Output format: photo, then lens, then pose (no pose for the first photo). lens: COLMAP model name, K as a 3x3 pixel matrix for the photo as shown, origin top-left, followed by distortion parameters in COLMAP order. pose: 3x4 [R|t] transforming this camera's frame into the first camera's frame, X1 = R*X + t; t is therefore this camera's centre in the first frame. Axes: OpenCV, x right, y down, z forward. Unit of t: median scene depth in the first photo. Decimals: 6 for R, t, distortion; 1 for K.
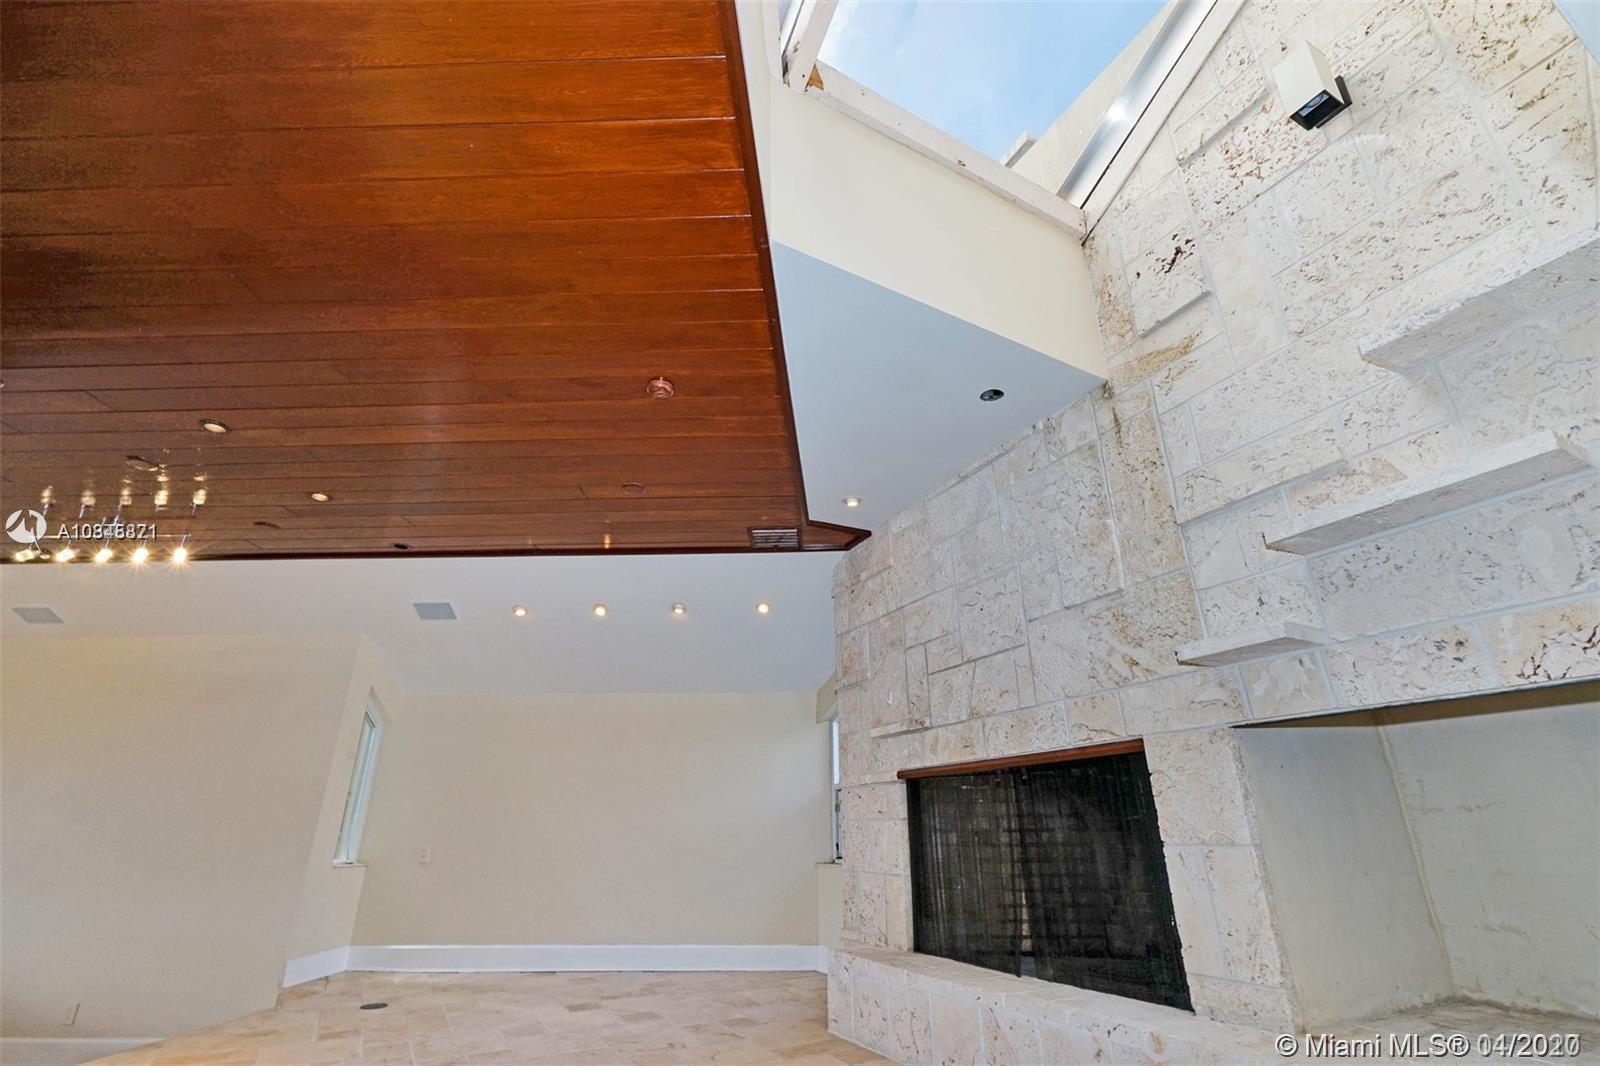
lens RADIAL K [[735.5, 0, 796.4], [0, 735.5, 538.3], [0, 0, 1]] dist [0.000442, 0.001058]
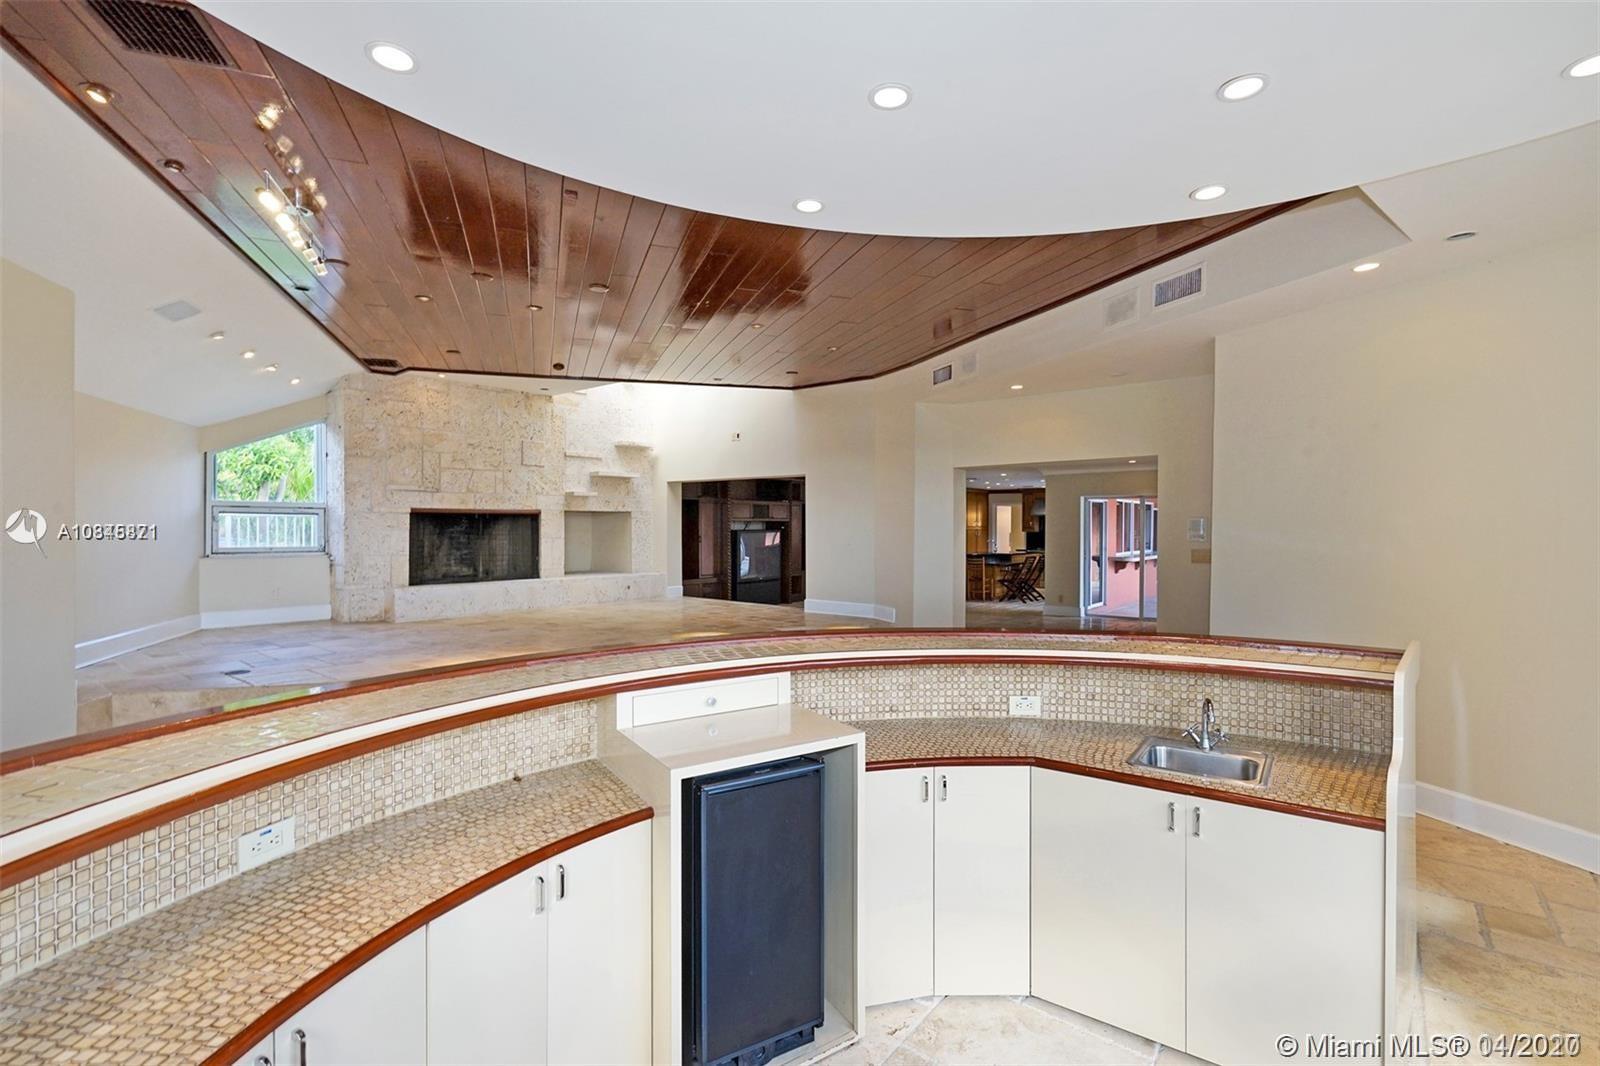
lens RADIAL K [[735.5, 0, 798.0], [0, 735.5, 532.4], [0, 0, 1]] dist [0.000442, 0.001058]
pose [[-0.366679, -0.005948, 0.930329, -2.421038], [-0.352049, 0.926508, -0.132833, 0.305984], [-0.861167, -0.376228, -0.341825, 0.840554]]
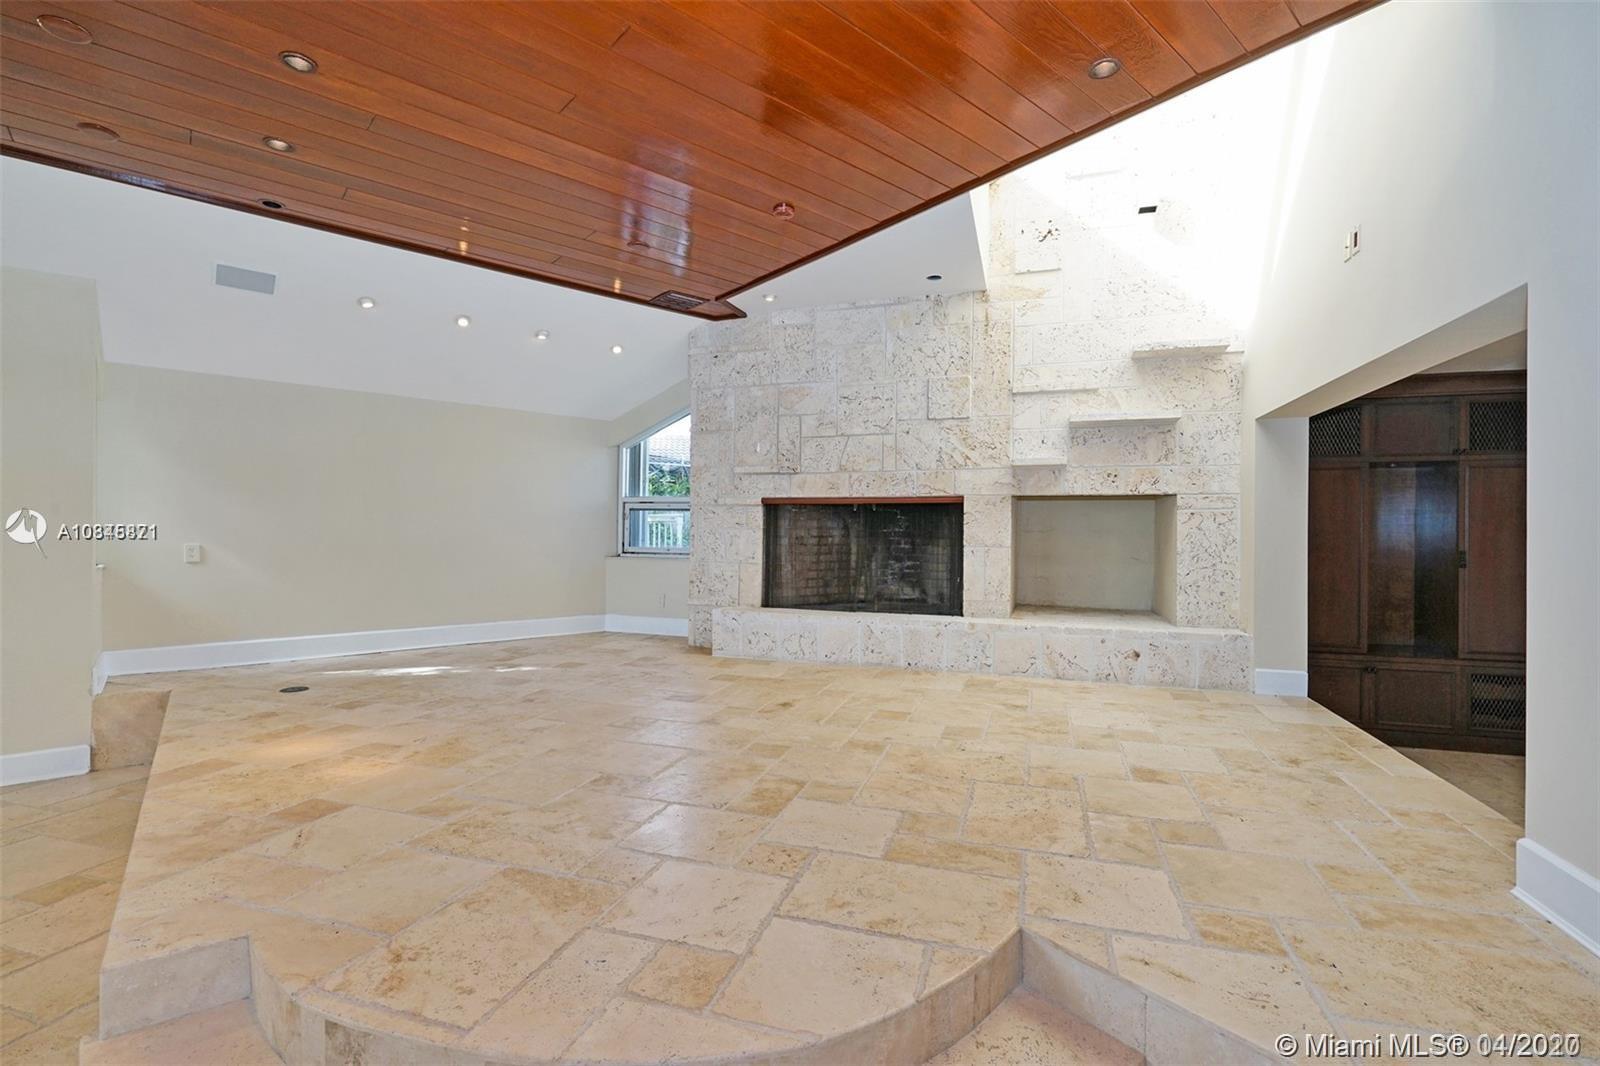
lens RADIAL K [[735.5, 0, 803.7], [0, 735.5, 537.6], [0, 0, 1]] dist [0.000442, 0.001058]
pose [[0.727570, 0.003159, 0.686026, -0.899611], [-0.268369, 0.921611, 0.280377, -0.046702], [-0.631364, -0.388102, 0.671384, -0.065944]]
